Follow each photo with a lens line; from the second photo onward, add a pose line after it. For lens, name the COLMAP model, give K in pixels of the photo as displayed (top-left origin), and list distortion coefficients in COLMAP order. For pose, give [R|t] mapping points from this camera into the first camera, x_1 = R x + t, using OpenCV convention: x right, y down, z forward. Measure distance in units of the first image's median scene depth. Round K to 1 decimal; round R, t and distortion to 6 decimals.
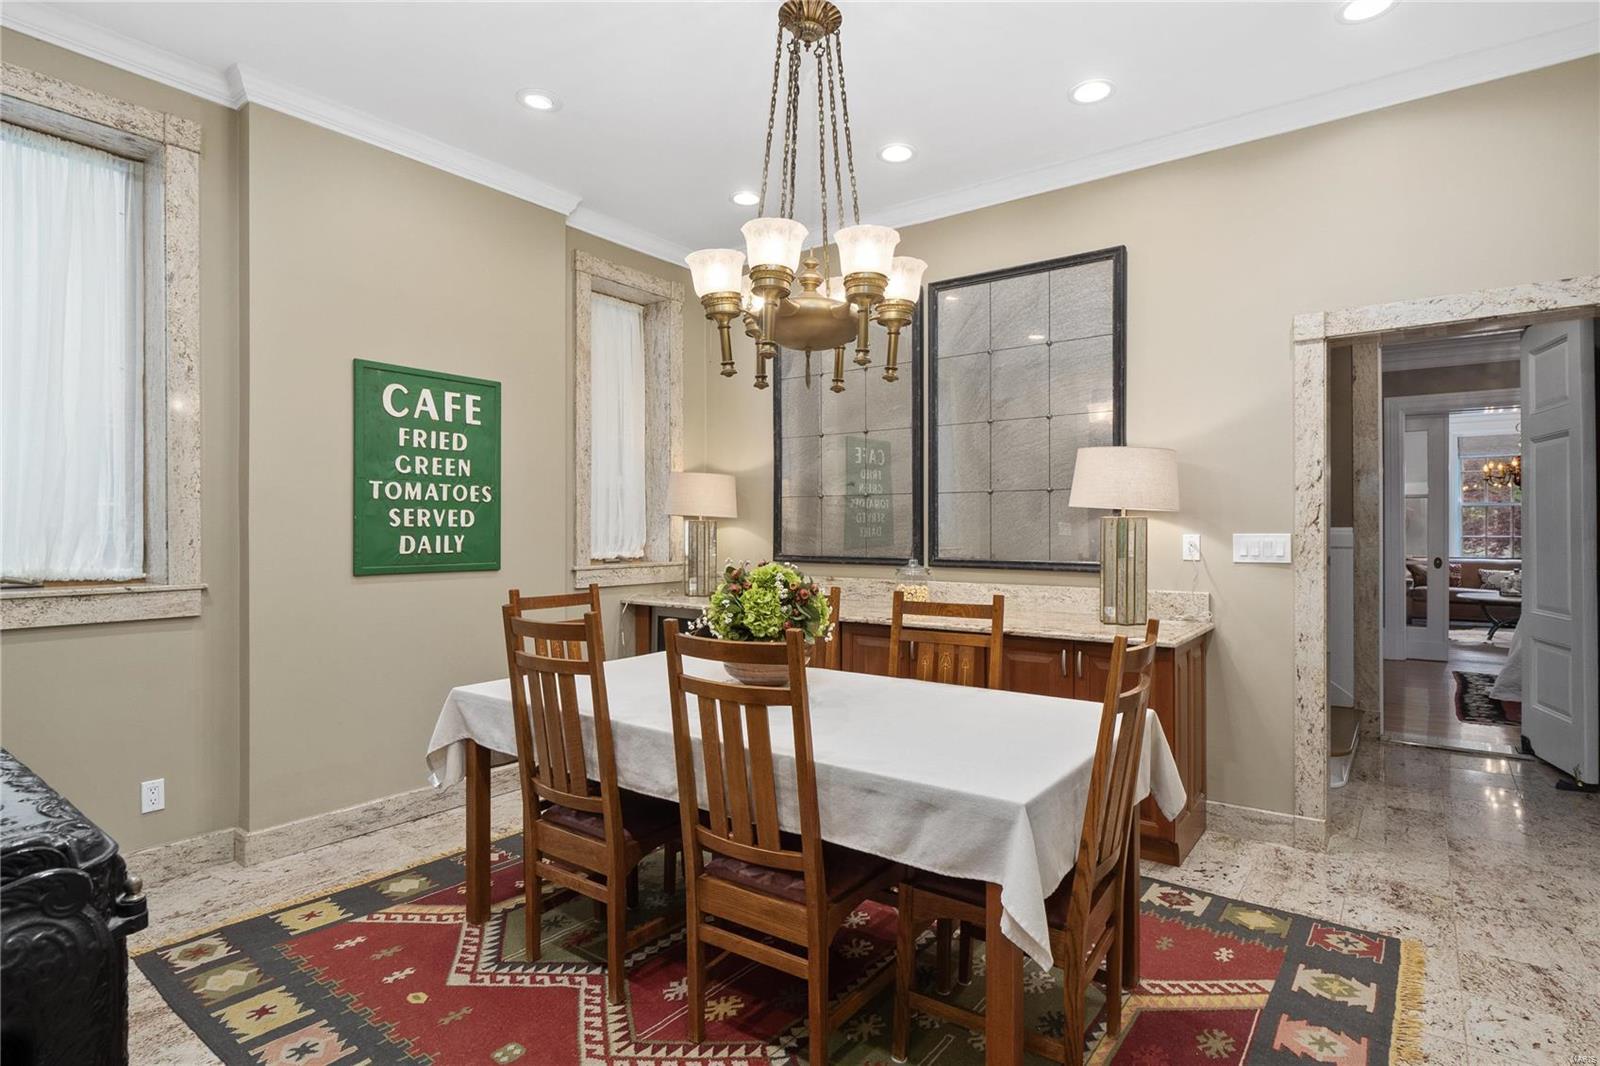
lens RADIAL K [[826.2, 0, 799.5], [0, 826.2, 534.9], [0, 0, 1]] dist [-0.004578, 0.000101]
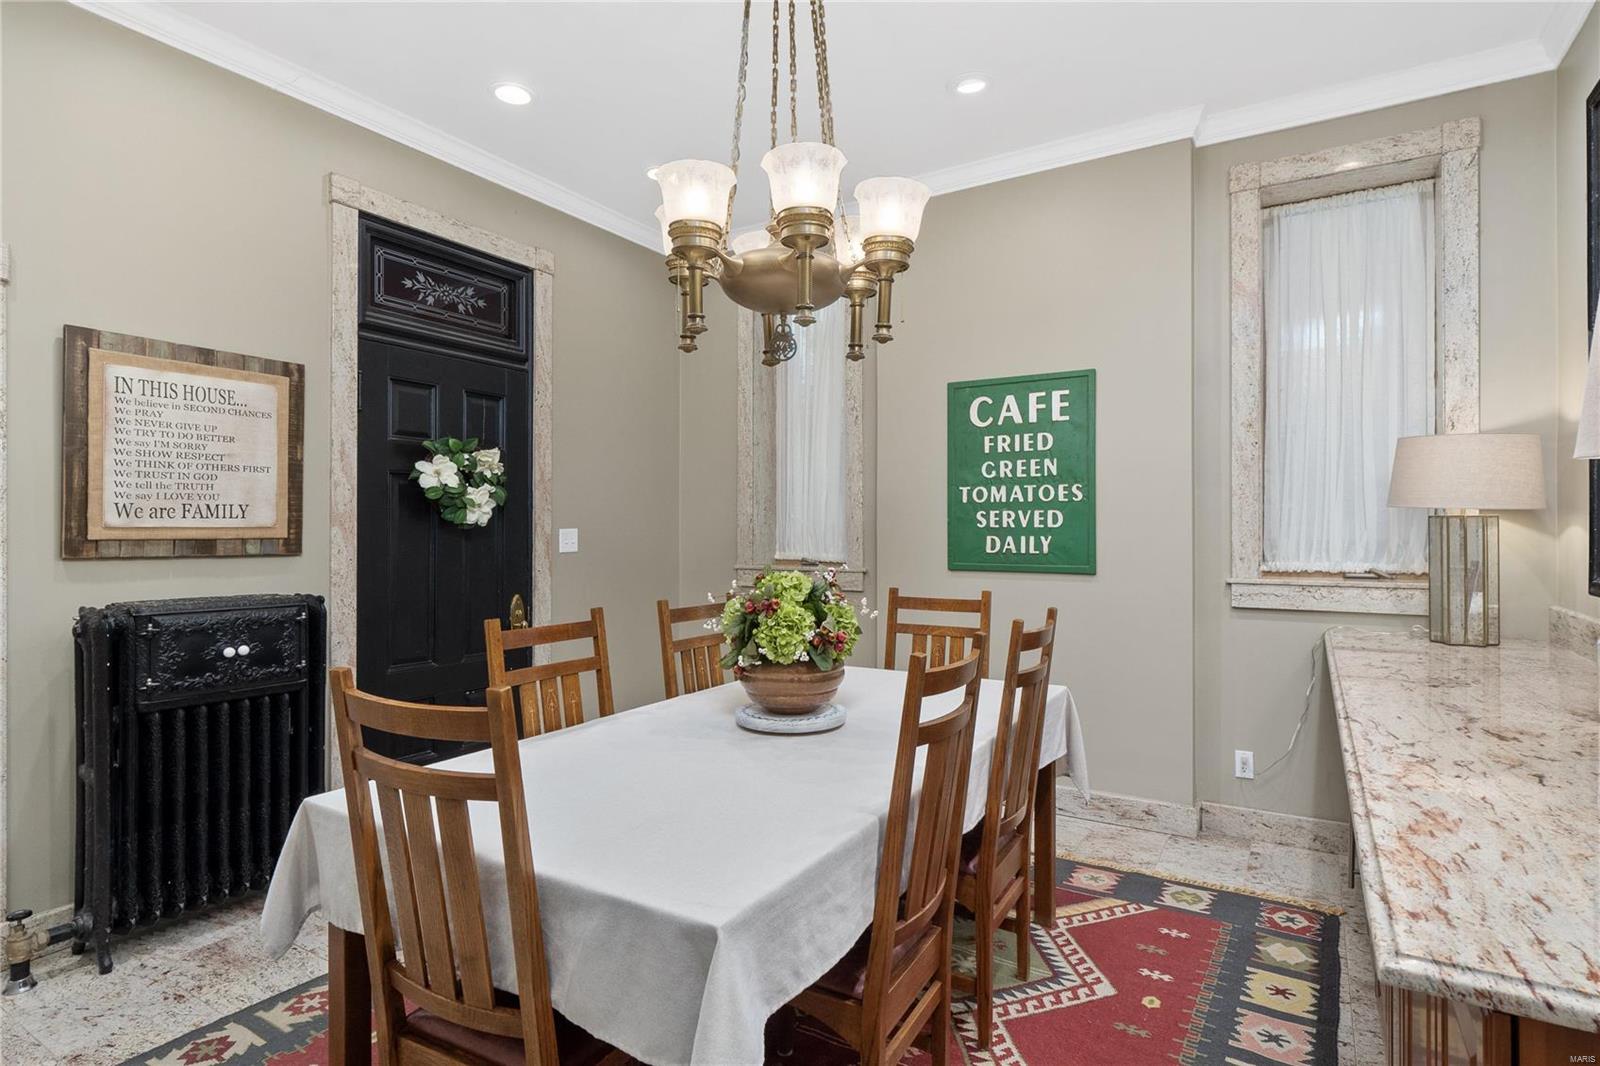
lens RADIAL K [[826.2, 0, 794.4], [0, 826.2, 525.3], [0, 0, 1]] dist [-0.004578, 0.000101]
pose [[0.085386, 0.003680, -0.996341, 0.557040], [-0.001520, 0.999992, 0.003563, -0.015831], [0.996347, 0.001210, 0.085391, 0.633986]]
